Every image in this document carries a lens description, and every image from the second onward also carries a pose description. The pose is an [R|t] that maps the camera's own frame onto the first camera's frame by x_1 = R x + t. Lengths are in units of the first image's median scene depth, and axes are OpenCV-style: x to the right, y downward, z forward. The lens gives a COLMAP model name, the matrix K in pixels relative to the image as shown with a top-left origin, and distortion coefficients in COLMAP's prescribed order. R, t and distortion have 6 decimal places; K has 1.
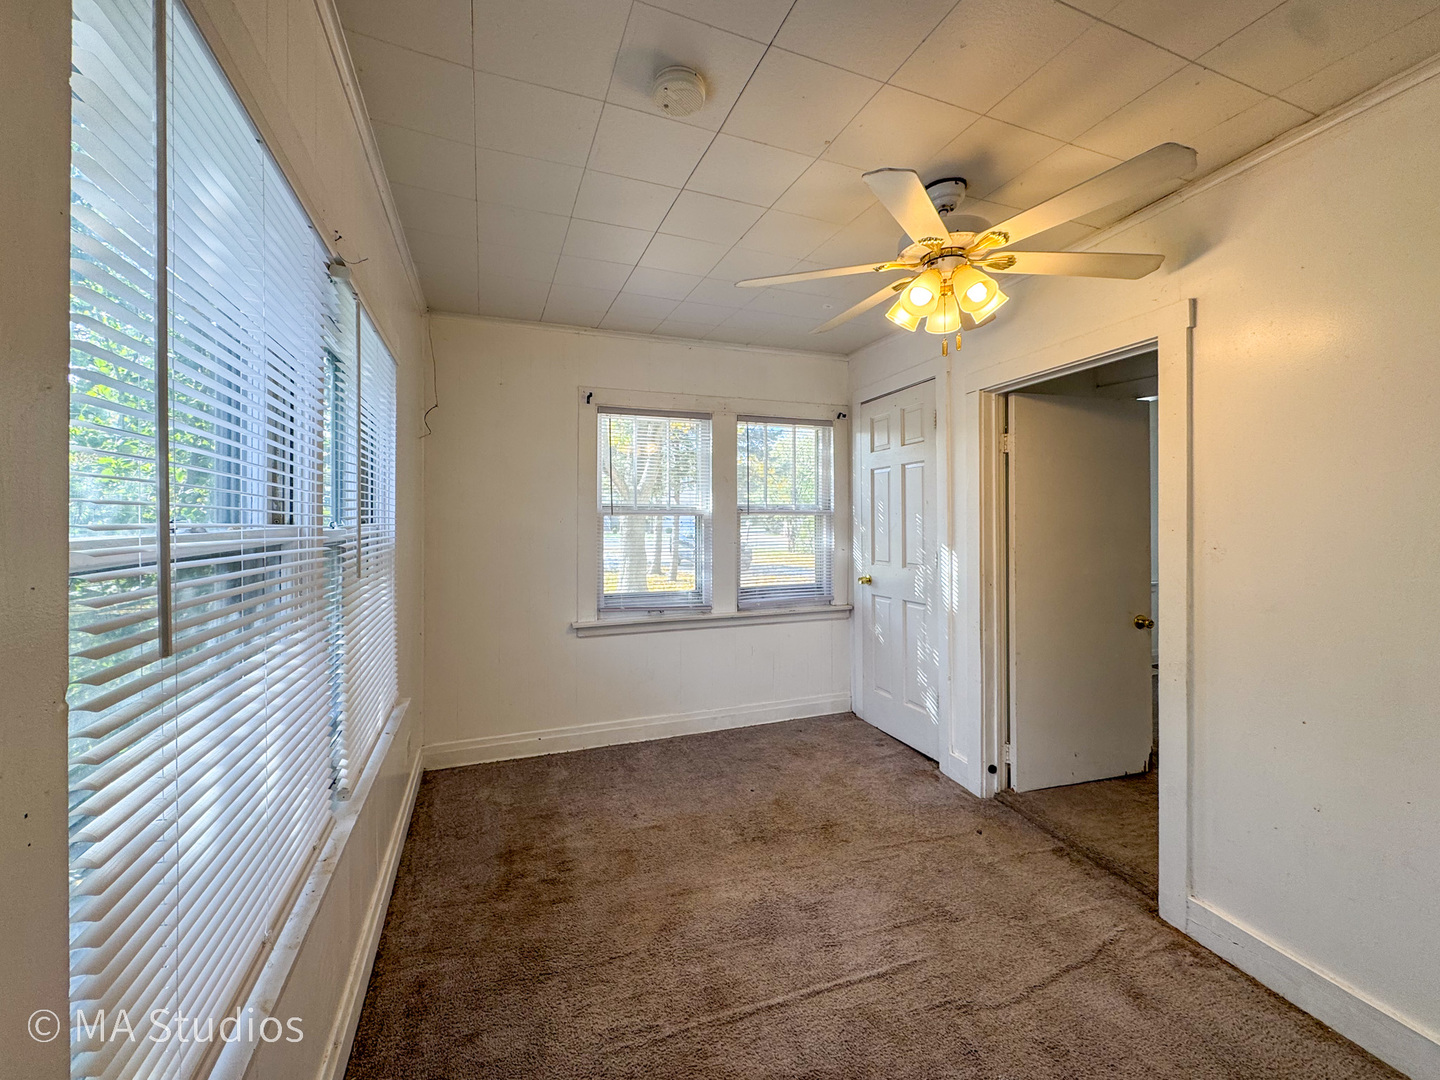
lens RADIAL K [[580.5, 0, 699.8], [0, 580.5, 519.4], [0, 0, 1]] dist [0.000283, -0.000610]
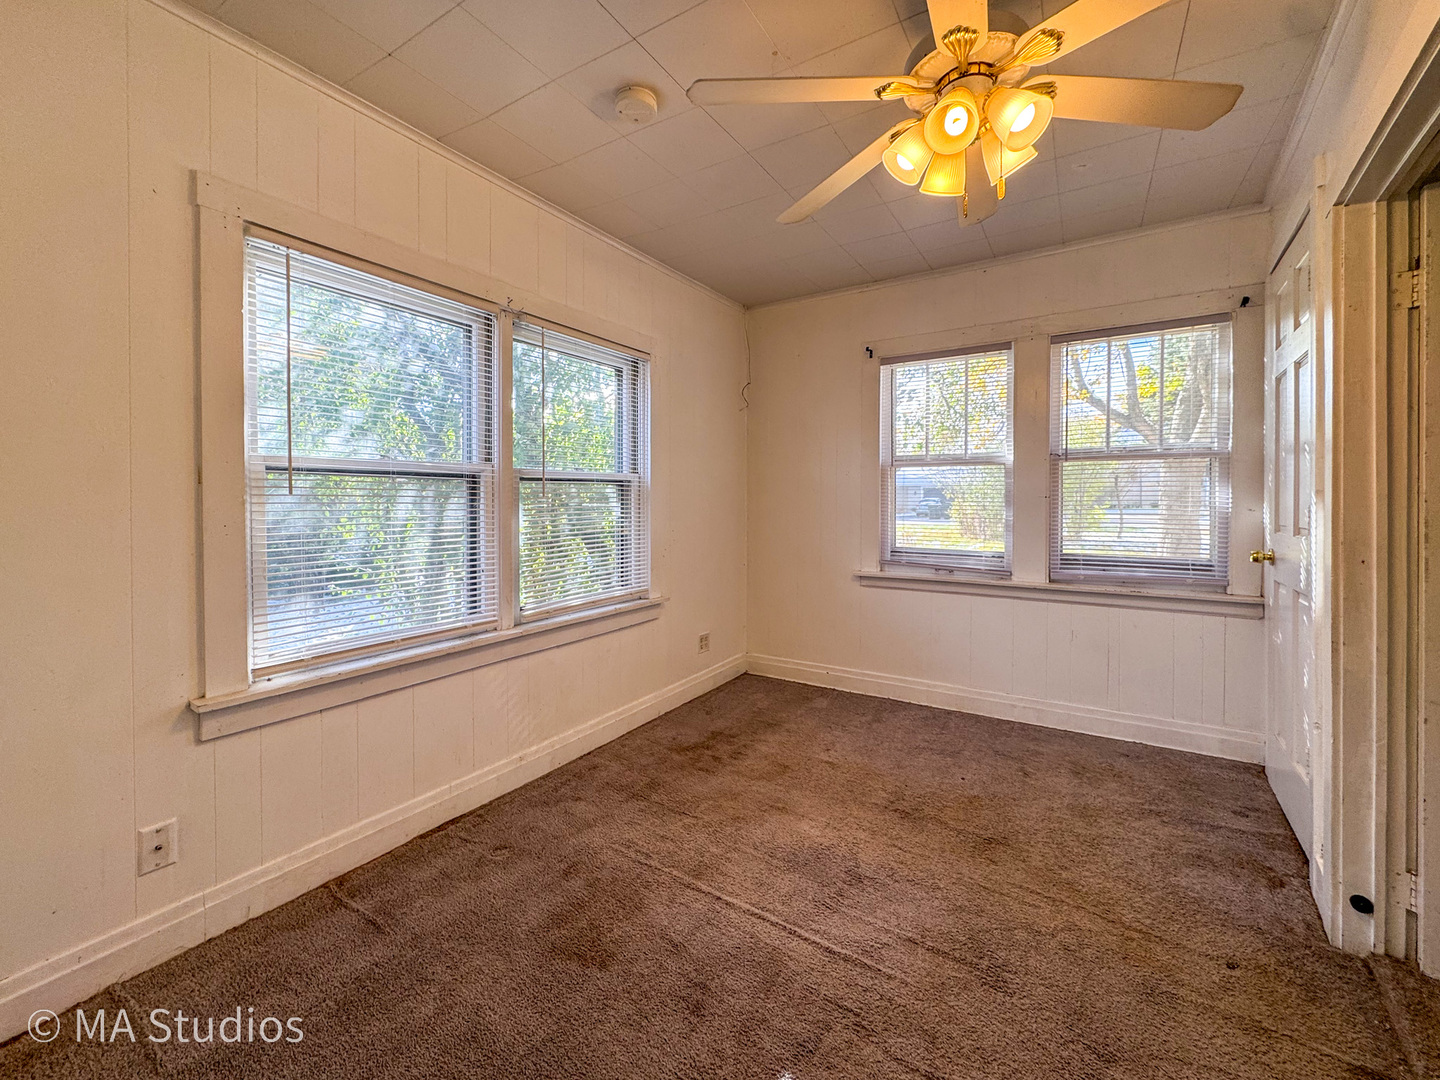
lens RADIAL K [[580.5, 0, 708.9], [0, 580.5, 501.8], [0, 0, 1]] dist [0.000283, -0.000610]
pose [[0.606603, 0.010910, -0.794930, 0.460600], [0.000046, 0.999905, 0.013759, 0.039859], [0.795005, -0.008382, 0.606545, 0.158847]]
